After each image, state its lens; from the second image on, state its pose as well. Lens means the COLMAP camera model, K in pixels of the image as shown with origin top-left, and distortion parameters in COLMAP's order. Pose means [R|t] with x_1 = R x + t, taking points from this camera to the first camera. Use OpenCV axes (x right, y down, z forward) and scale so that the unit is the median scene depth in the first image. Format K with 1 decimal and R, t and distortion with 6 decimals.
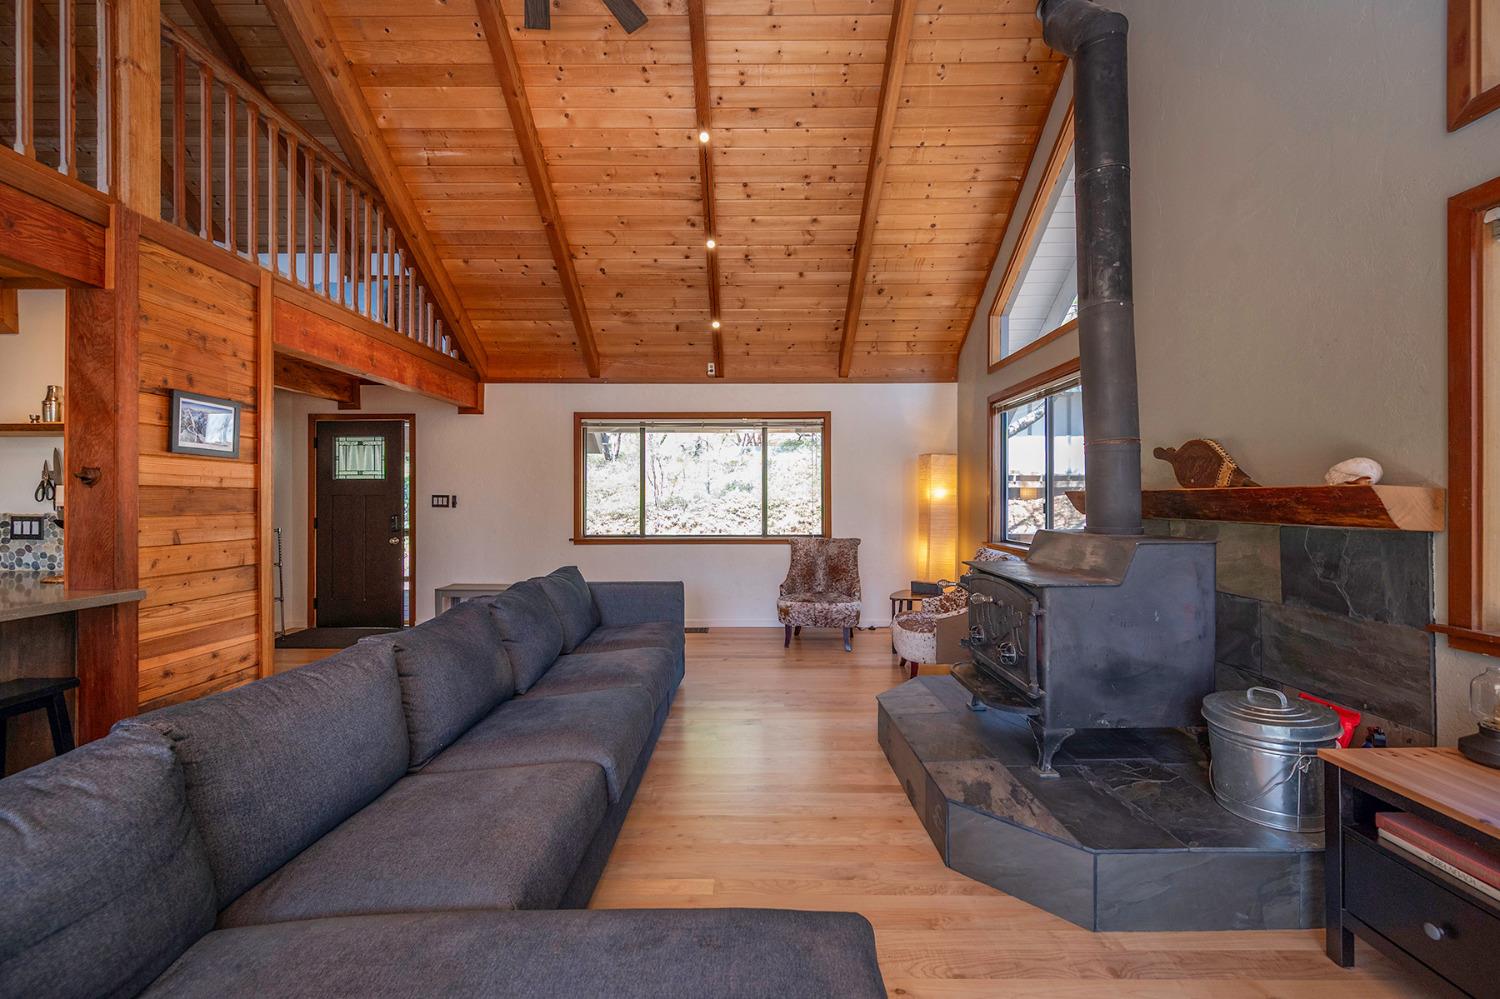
lens RADIAL K [[601.0, 0, 747.1], [0, 601.0, 501.0], [0, 0, 1]] dist [-0.000319, -0.000238]
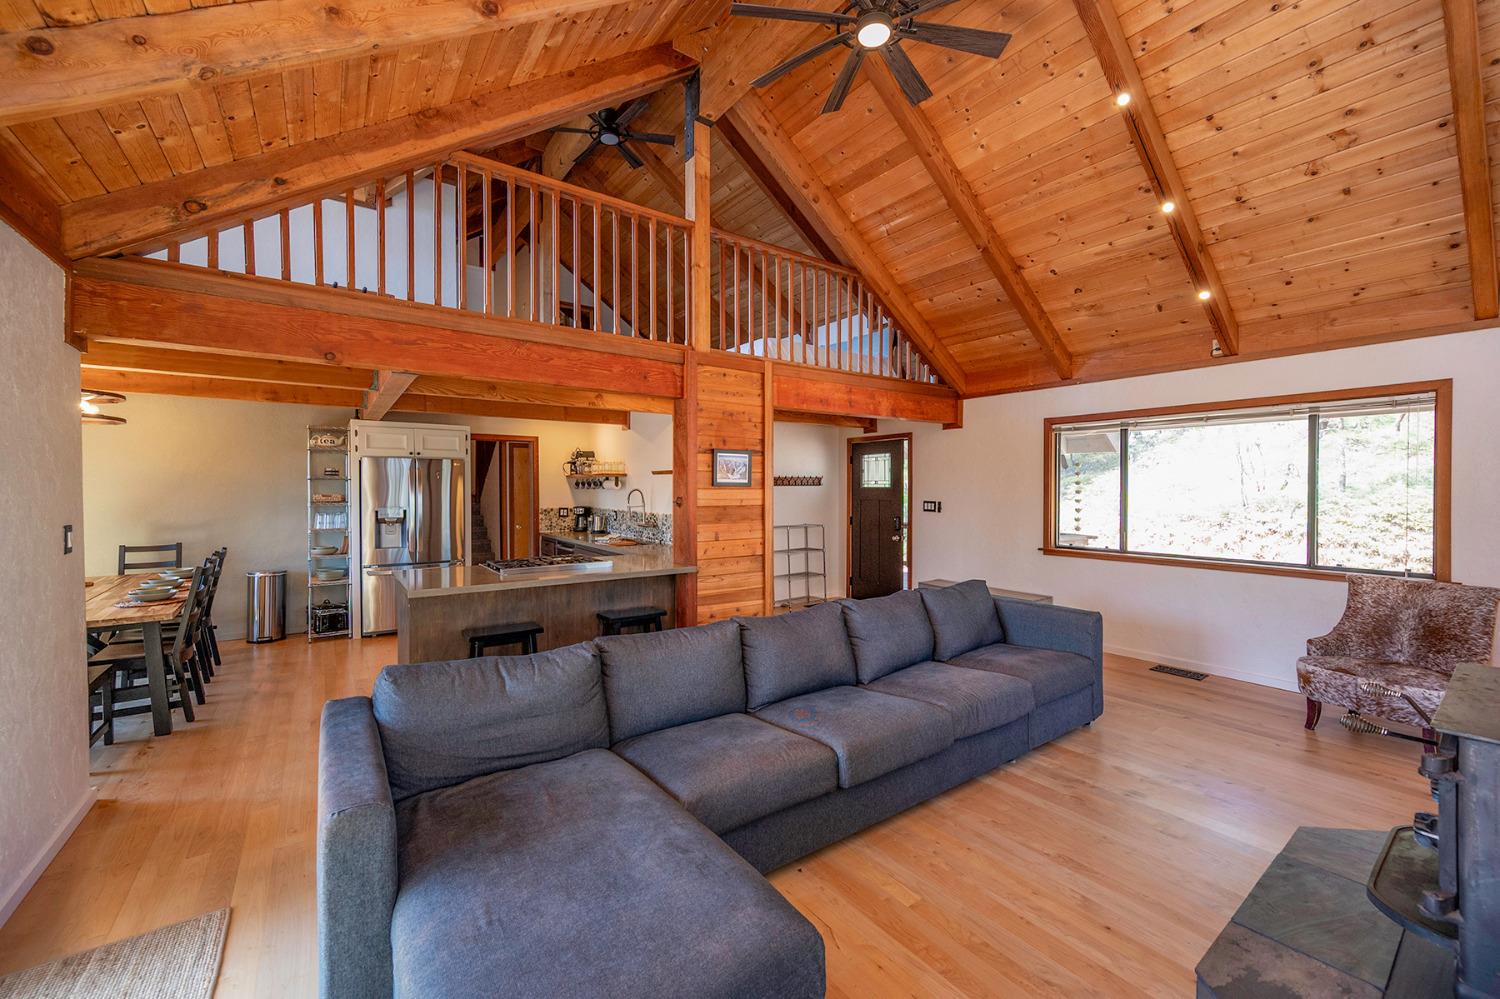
lens RADIAL K [[594.6, 0, 743.1], [0, 594.6, 494.2], [0, 0, 1]] dist [-0.000887, -0.000095]
pose [[0.582176, 0.009103, -0.813012, 0.383131], [0.000053, 0.999937, 0.011234, -0.065550], [0.813063, -0.006583, 0.582139, 0.077898]]
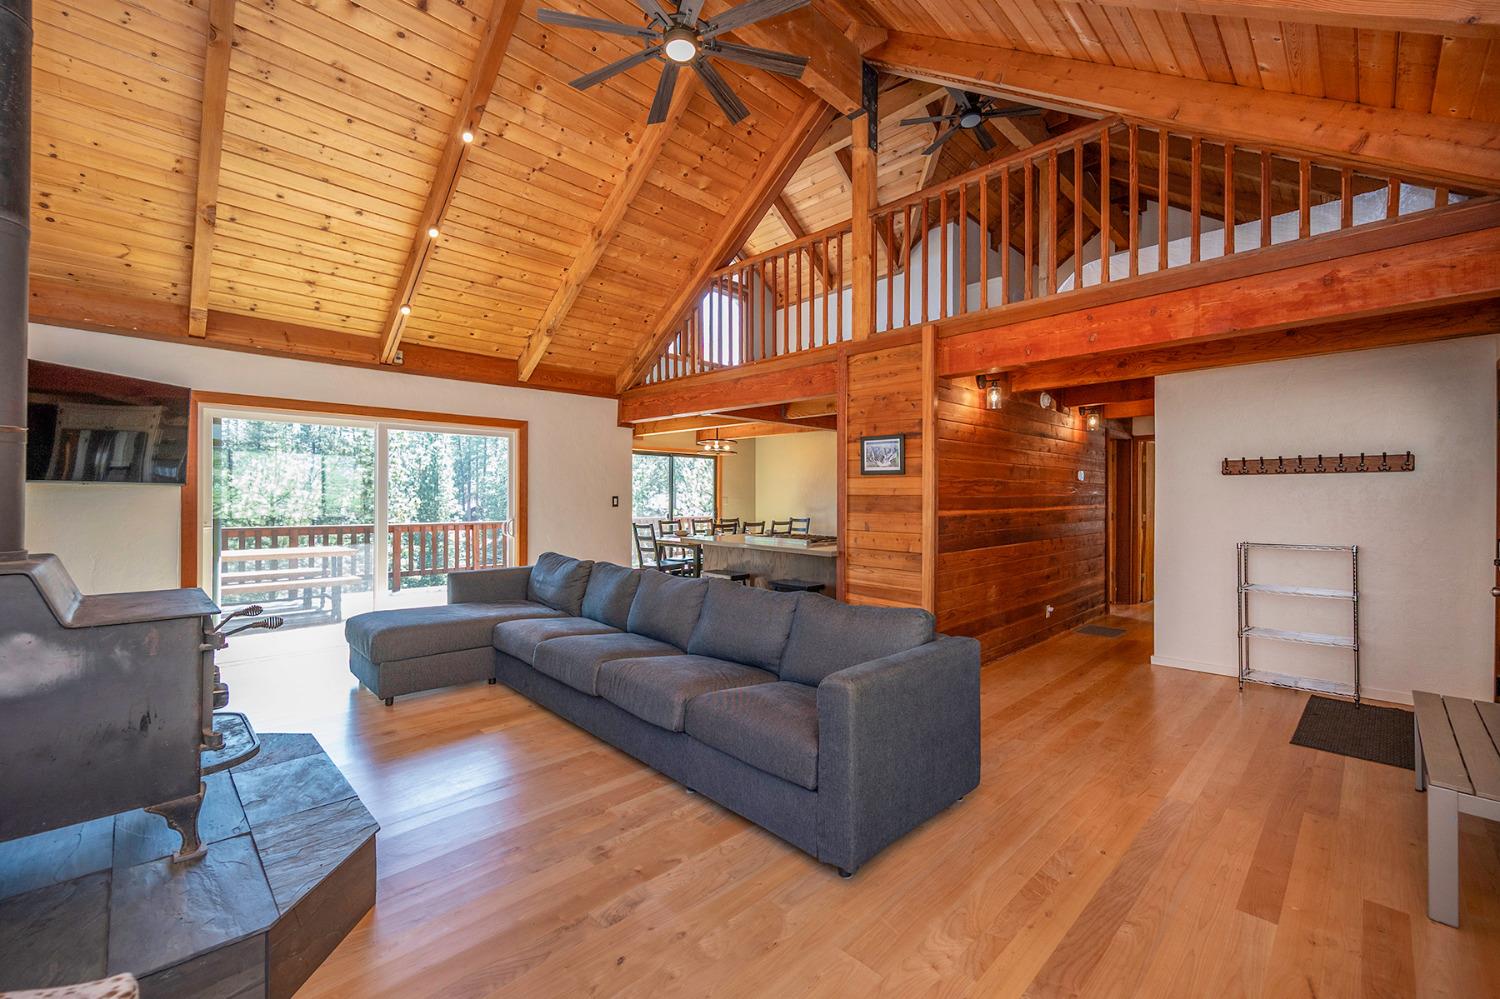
lens RADIAL K [[605.6, 0, 745.6], [0, 605.6, 492.6], [0, 0, 1]] dist [-0.000709, -0.000112]
pose [[-0.710141, -0.004898, -0.704043, 0.382995], [-0.003785, 0.999988, -0.003138, -0.021360], [0.704050, 0.000437, -0.710151, 1.664505]]
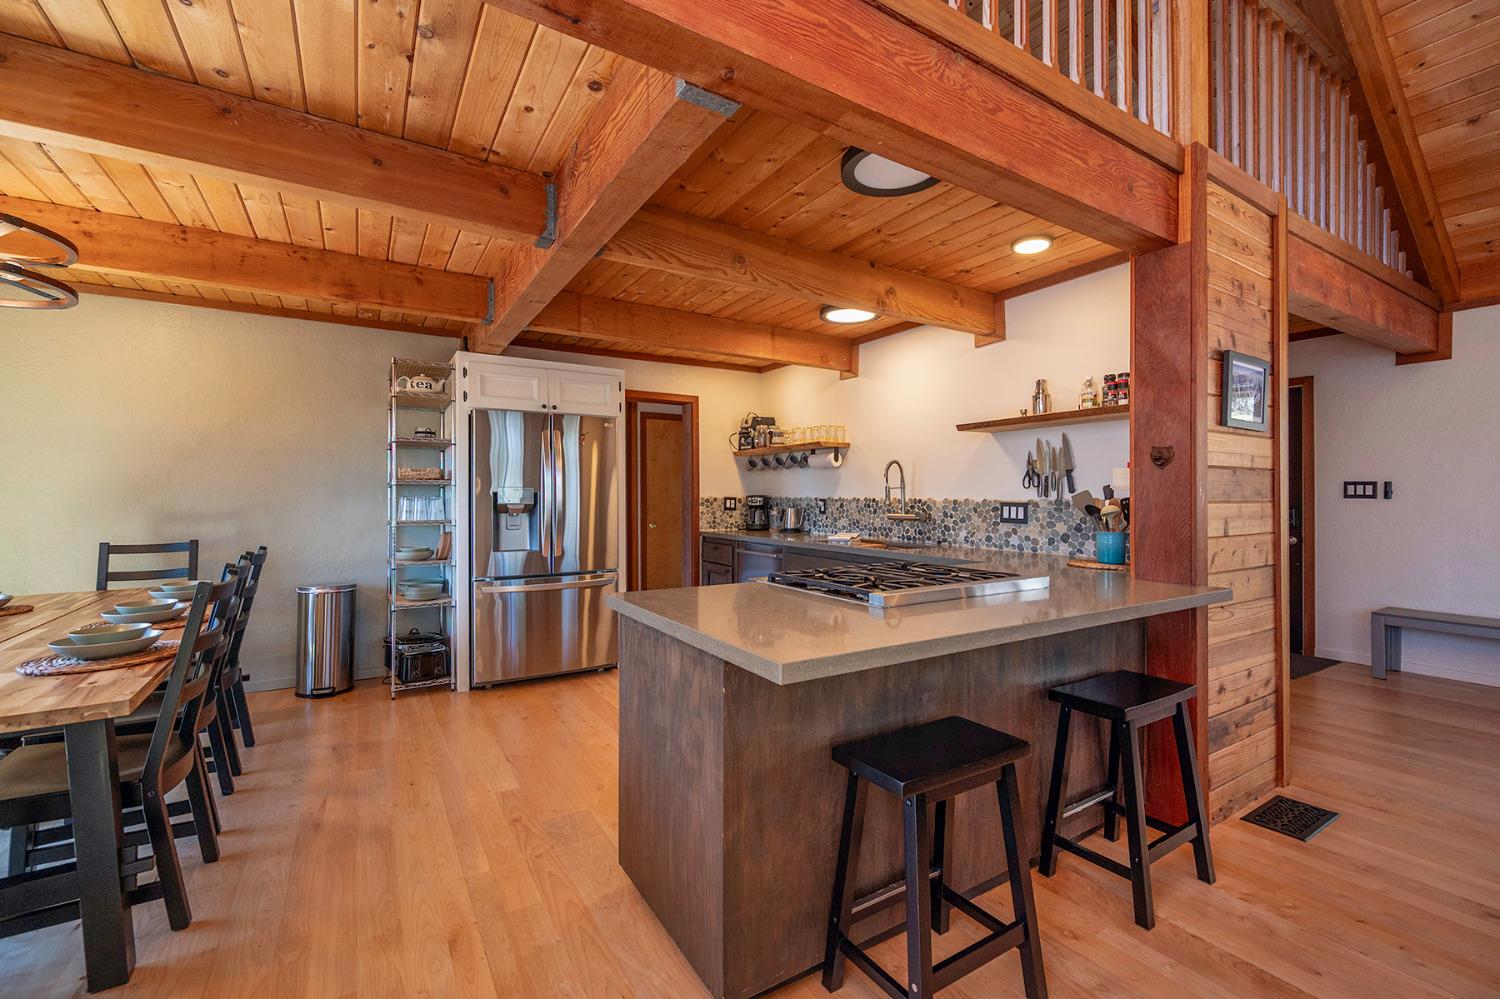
lens RADIAL K [[586.7, 0, 750.0], [0, 586.7, 499.5], [0, 0, 1]] dist [0.000289, -0.000088]
pose [[0.557606, 0.003496, -0.830099, -0.548665], [-0.003553, 0.999992, 0.001825, 0.019152], [0.830098, 0.001932, 0.557614, -0.007116]]
